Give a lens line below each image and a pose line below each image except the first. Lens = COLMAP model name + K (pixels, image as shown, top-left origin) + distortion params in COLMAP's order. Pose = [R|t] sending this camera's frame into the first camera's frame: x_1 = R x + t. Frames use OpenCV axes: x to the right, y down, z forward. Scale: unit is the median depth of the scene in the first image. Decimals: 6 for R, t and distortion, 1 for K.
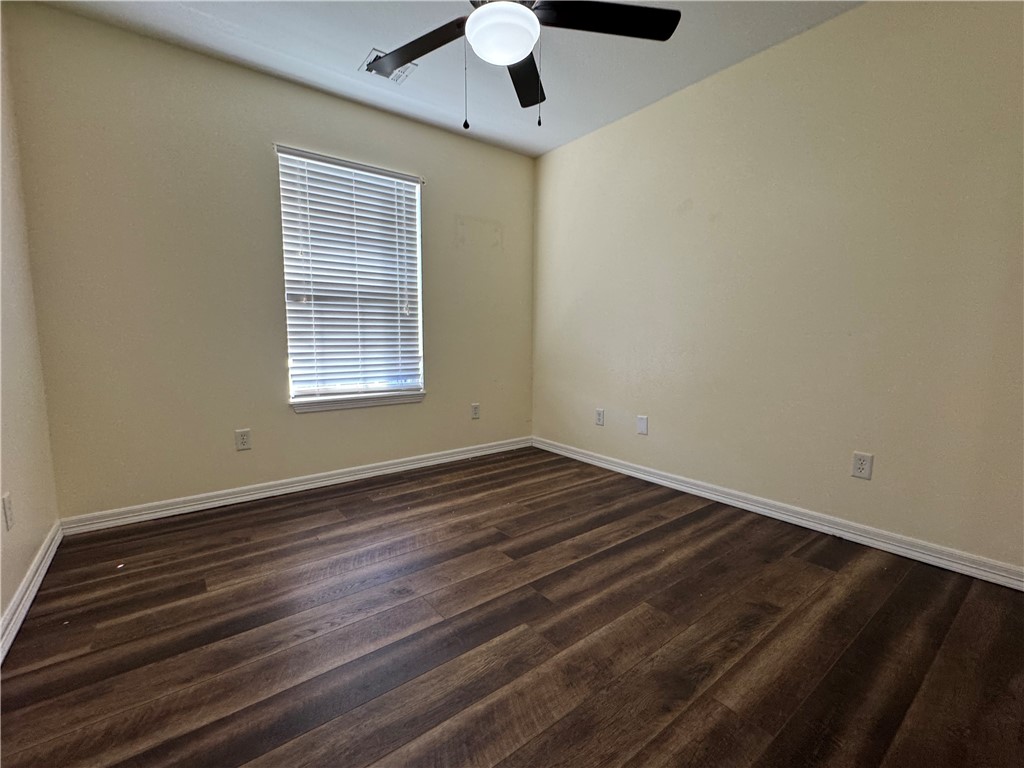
lens RADIAL K [[450.0, 0, 510.7], [0, 450.0, 382.9], [0, 0, 1]] dist [-0.001386, -0.000227]
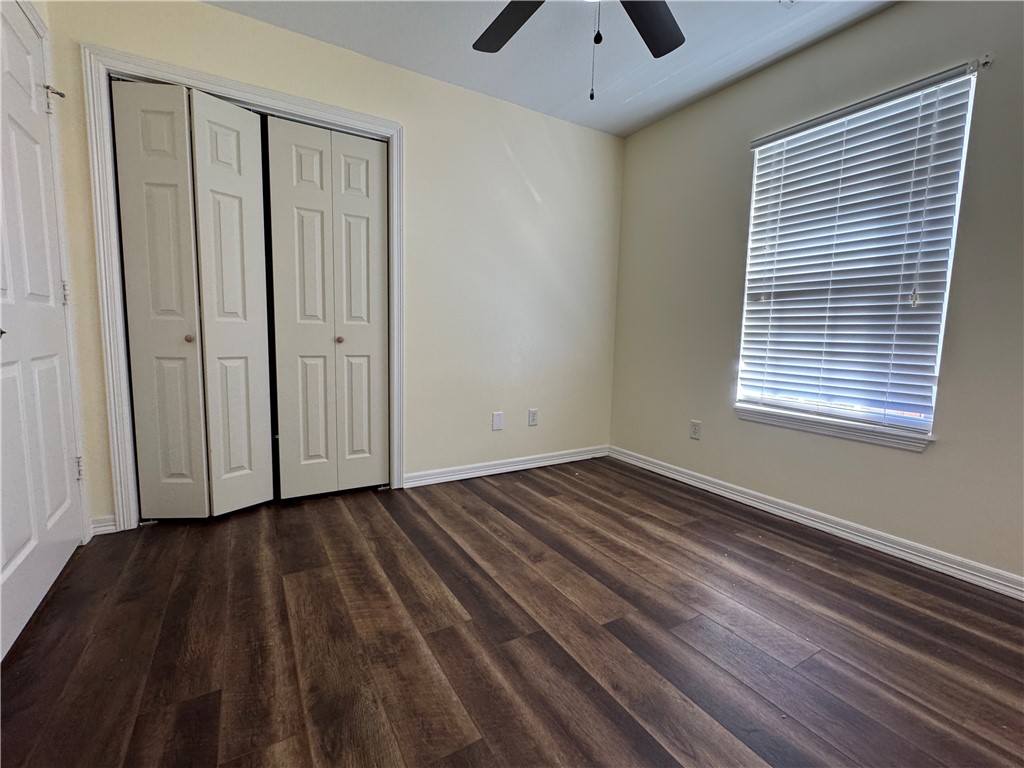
lens RADIAL K [[450.0, 0, 510.7], [0, 450.0, 382.9], [0, 0, 1]] dist [-0.001386, -0.000227]
pose [[-0.119262, 0.102920, -0.987514, 0.545893], [-0.129147, 0.984555, 0.118209, -0.060270], [0.984428, 0.141632, -0.104129, 0.643084]]
